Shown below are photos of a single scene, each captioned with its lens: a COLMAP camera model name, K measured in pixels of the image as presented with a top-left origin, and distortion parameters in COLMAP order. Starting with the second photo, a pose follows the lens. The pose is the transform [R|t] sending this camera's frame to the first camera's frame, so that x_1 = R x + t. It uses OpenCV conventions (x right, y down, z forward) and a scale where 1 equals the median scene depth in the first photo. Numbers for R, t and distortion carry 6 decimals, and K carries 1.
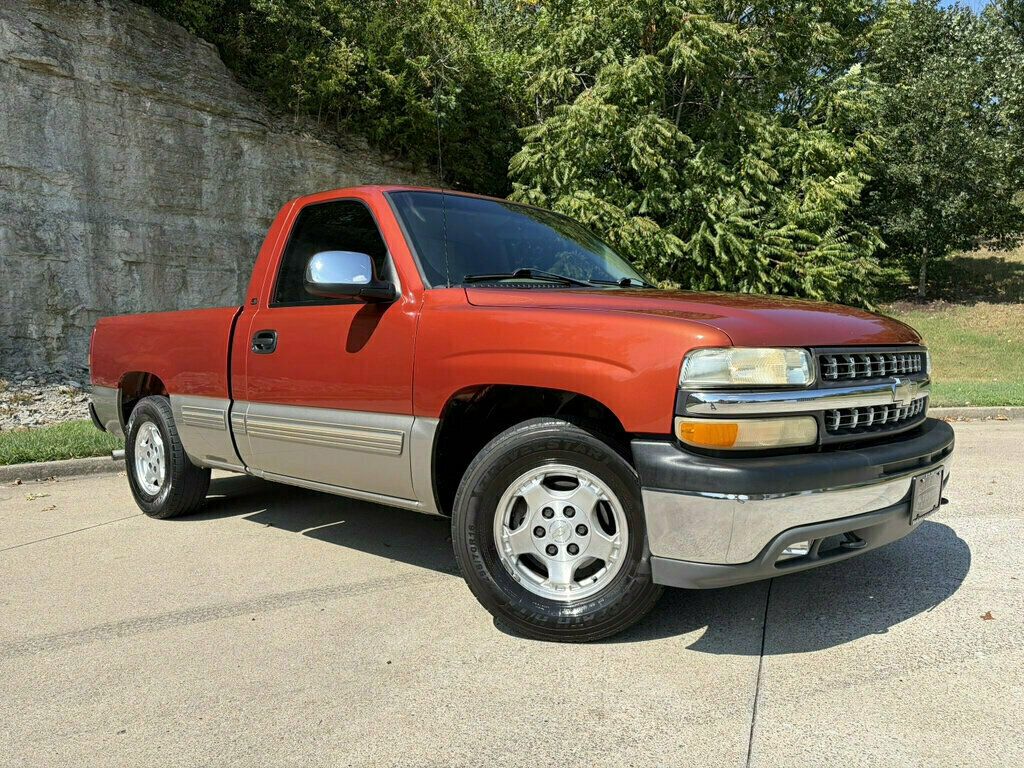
lens RADIAL K [[770.8, 0, 509.1], [0, 770.8, 390.9], [0, 0, 1]] dist [0.052641, -0.057285]
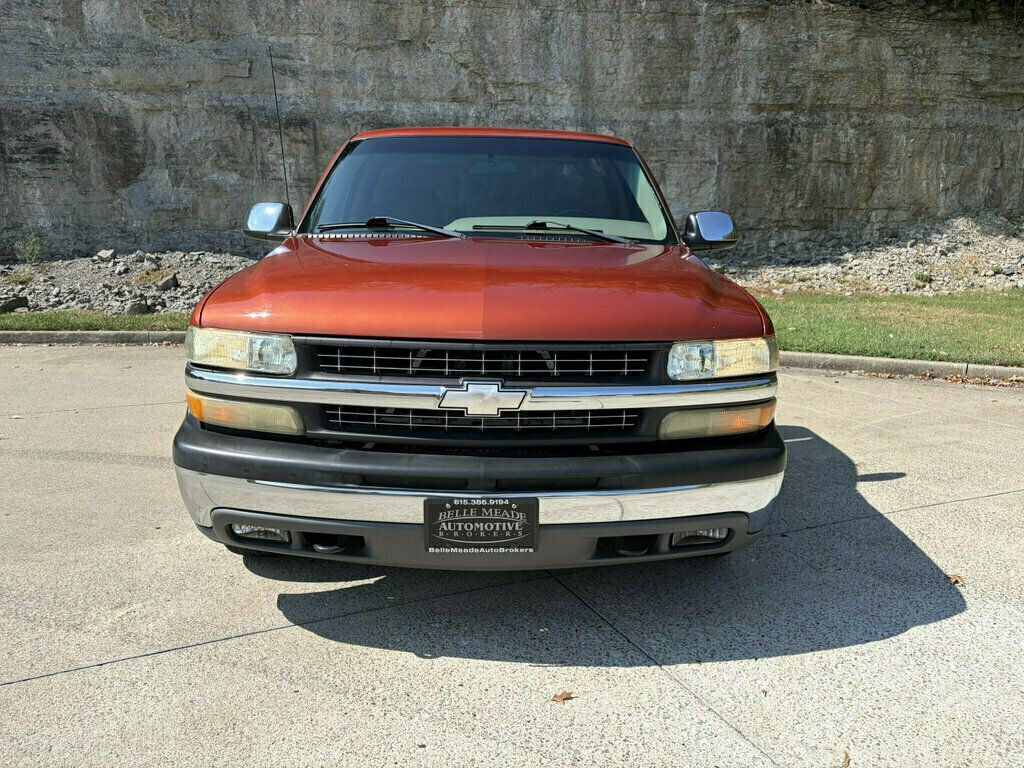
lens RADIAL K [[770.8, 0, 510.6], [0, 770.8, 382.2], [0, 0, 1]] dist [0.052641, -0.057285]
pose [[0.710039, 0.161531, -0.685385, 0.216048], [-0.060759, 0.983758, 0.168907, -0.031051], [0.701537, -0.078287, 0.708320, 0.089293]]
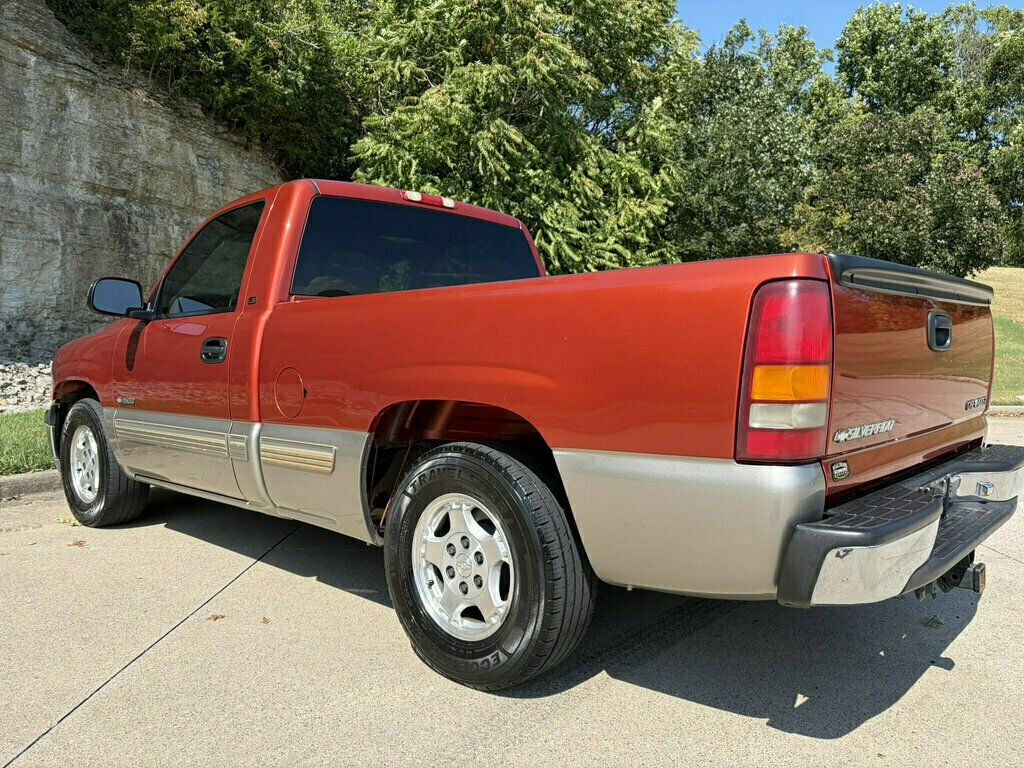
lens RADIAL K [[734.3, 0, 487.2], [0, 734.3, 401.7], [0, 0, 1]] dist [0.014653, -0.035399]
pose [[0.949164, 0.015336, 0.314407, -0.175571], [-0.026245, 0.999190, 0.030494, -0.018326], [-0.313685, -0.037195, 0.948798, 0.090777]]
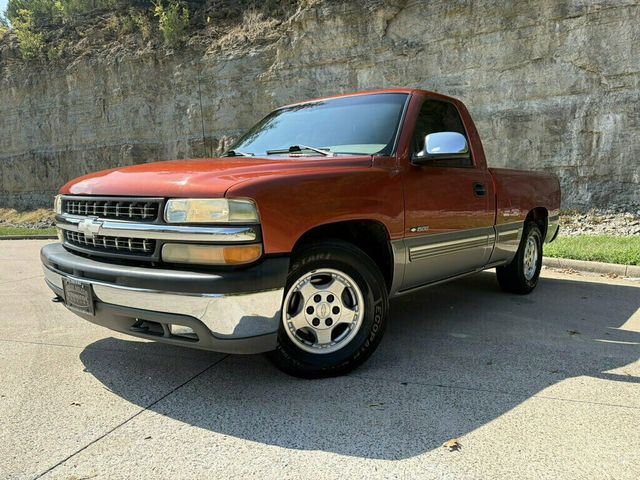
lens RADIAL K [[481.7, 0, 316.4], [0, 481.7, 246.1], [0, 0, 1]] dist [0.052641, -0.057285]
pose [[0.069851, 0.117188, -0.990650, 0.291731], [-0.051185, 0.992189, 0.113761, -0.018249], [0.996243, 0.042760, 0.075304, 0.271628]]
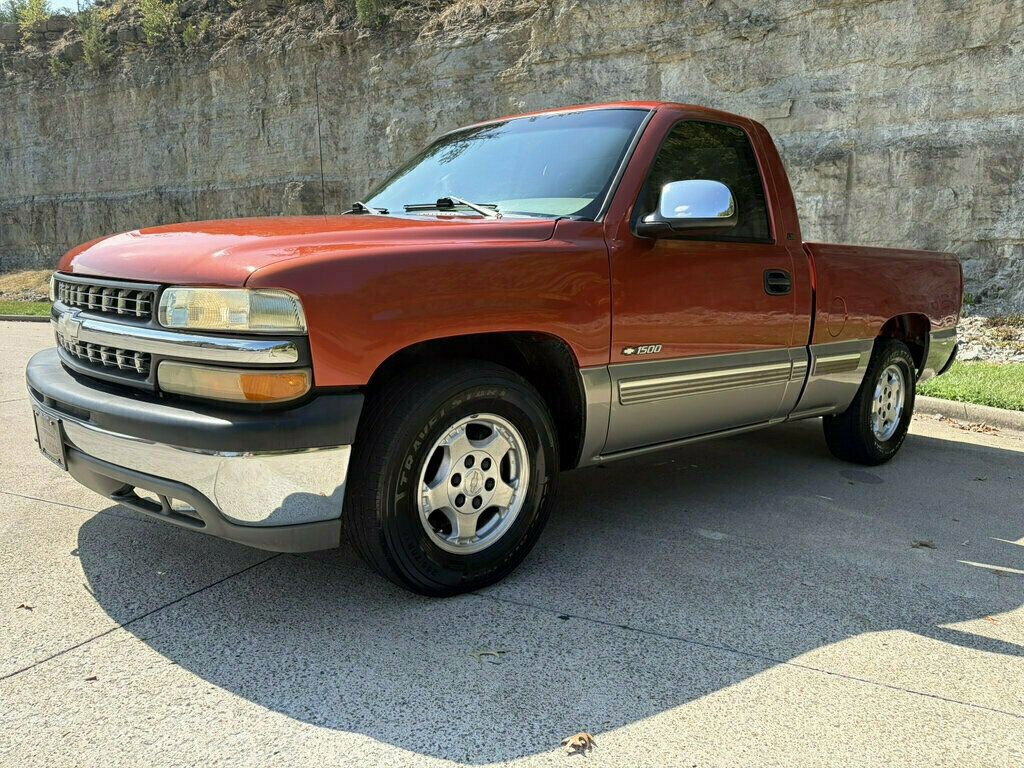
lens RADIAL K [[770.8, 0, 512.8], [0, 770.8, 393.1], [0, 0, 1]] dist [0.052641, -0.057285]
pose [[-0.052625, 0.170232, -0.983998, 0.278935], [-0.084921, 0.981031, 0.174261, -0.025058], [0.994997, 0.092733, -0.037170, 0.311566]]
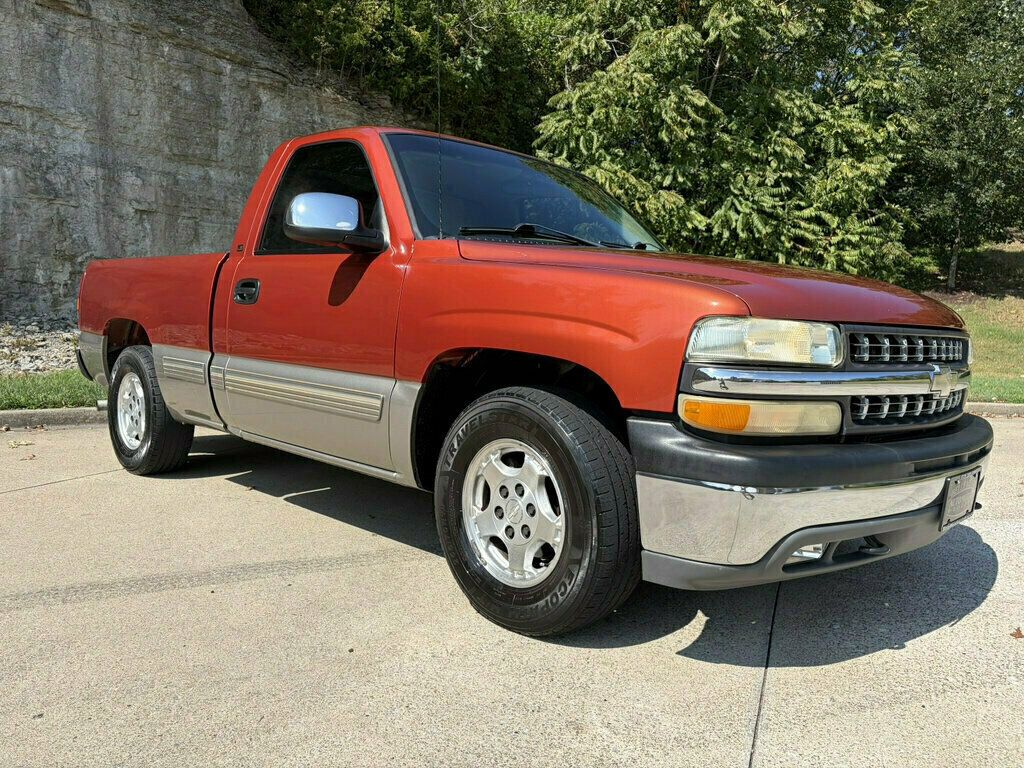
lens RADIAL K [[770.8, 0, 513.4], [0, 770.8, 386.4], [0, 0, 1]] dist [0.052641, -0.057285]
pose [[0.998540, 0.052327, -0.013434, 0.005381], [-0.051898, 0.998187, 0.030485, 0.001218], [0.015005, -0.029744, 0.999445, 0.020220]]
